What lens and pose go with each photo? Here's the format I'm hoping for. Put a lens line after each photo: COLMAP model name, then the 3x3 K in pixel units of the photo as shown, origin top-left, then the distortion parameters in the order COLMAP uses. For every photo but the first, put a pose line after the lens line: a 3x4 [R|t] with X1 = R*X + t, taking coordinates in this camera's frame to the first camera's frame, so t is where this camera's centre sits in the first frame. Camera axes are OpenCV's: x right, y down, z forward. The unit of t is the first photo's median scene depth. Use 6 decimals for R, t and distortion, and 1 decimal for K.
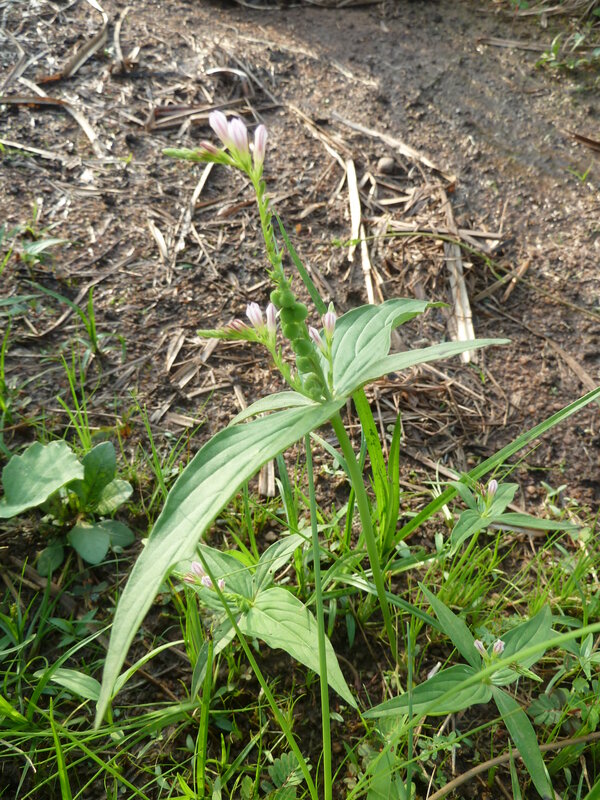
lens RADIAL K [[594.4, 0, 302.6], [0, 594.4, 403.9], [0, 0, 1]] dist [-0.016860, -0.025133]
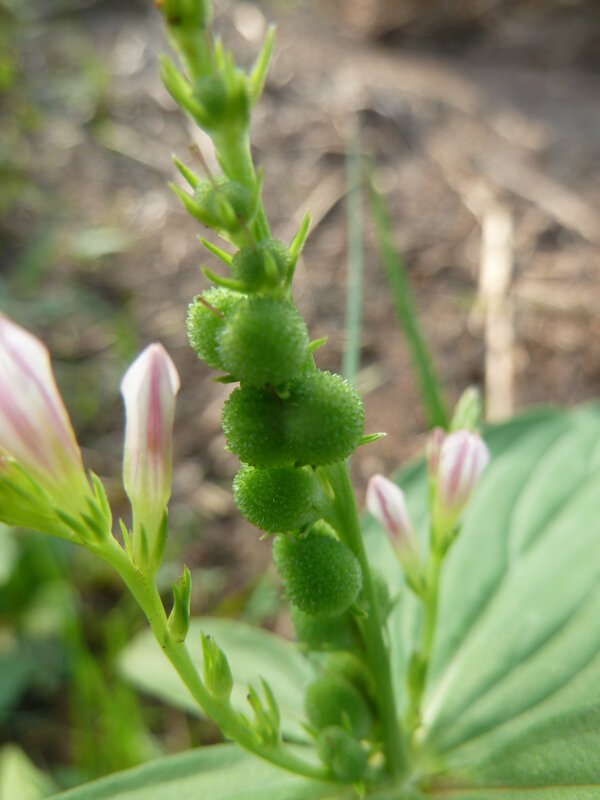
lens RADIAL K [[594.4, 0, 297.3], [0, 594.4, 398.6], [0, 0, 1]] dist [-0.016860, -0.025133]
pose [[0.965631, 0.192853, -0.174254, 0.005593], [-0.209673, 0.974178, -0.083753, -0.040818], [0.153602, 0.117410, 0.981133, 0.229445]]
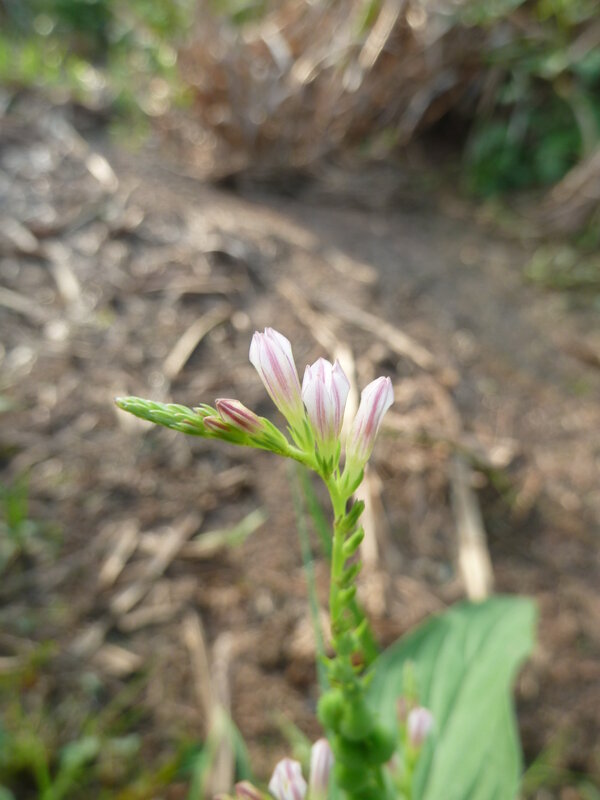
lens RADIAL K [[594.4, 0, 302.0], [0, 594.4, 405.2], [0, 0, 1]] dist [-0.016860, -0.025133]
pose [[0.992859, 0.106906, 0.052934, -0.032021], [-0.089023, 0.959362, -0.267767, -0.078901], [-0.079409, 0.261143, 0.962028, 0.146956]]
